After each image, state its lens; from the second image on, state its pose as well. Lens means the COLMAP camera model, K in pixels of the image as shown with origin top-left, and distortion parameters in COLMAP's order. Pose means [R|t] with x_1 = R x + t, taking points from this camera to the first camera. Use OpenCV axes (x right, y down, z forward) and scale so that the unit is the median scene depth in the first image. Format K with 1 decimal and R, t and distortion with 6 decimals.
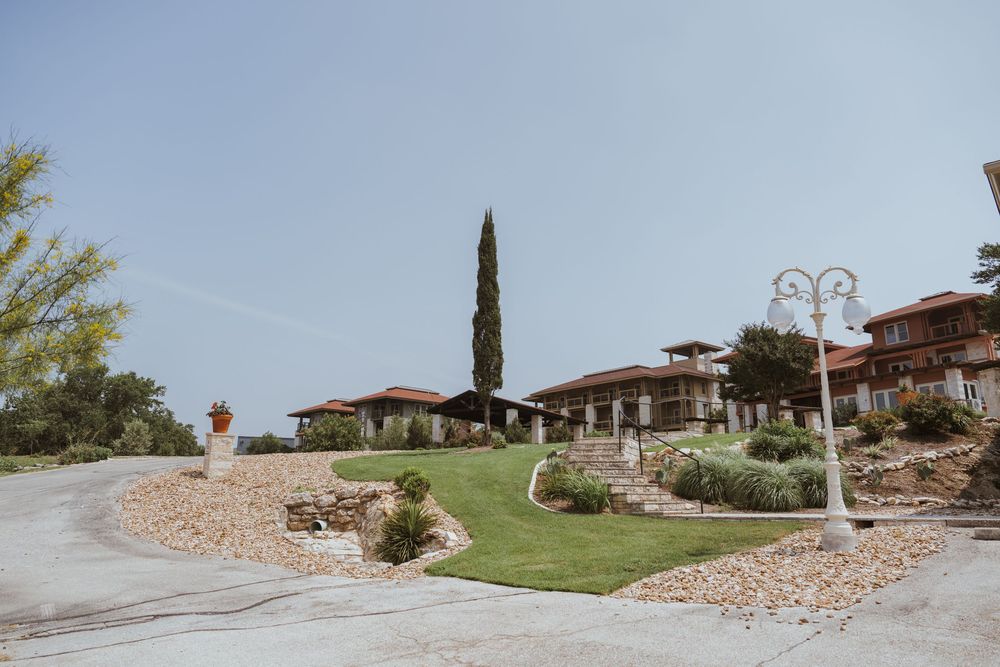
lens RADIAL K [[696.5, 0, 499.4], [0, 696.5, 336.9], [0, 0, 1]] dist [0.003399, 0.002465]
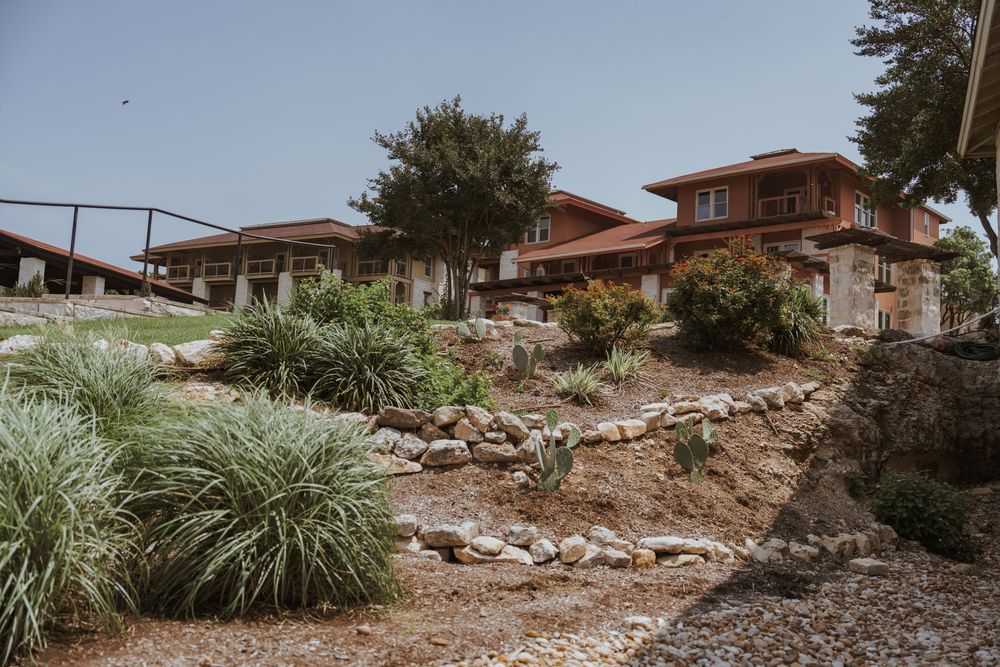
lens RADIAL K [[999.1, 0, 499.5], [0, 999.1, 332.9], [0, 0, 1]] dist [0.012151, 0.000000]
pose [[0.947763, 0.079634, 0.308874, 0.335047], [-0.120826, 0.985803, 0.116589, 0.082504], [-0.295205, -0.147819, 0.943930, 0.527486]]
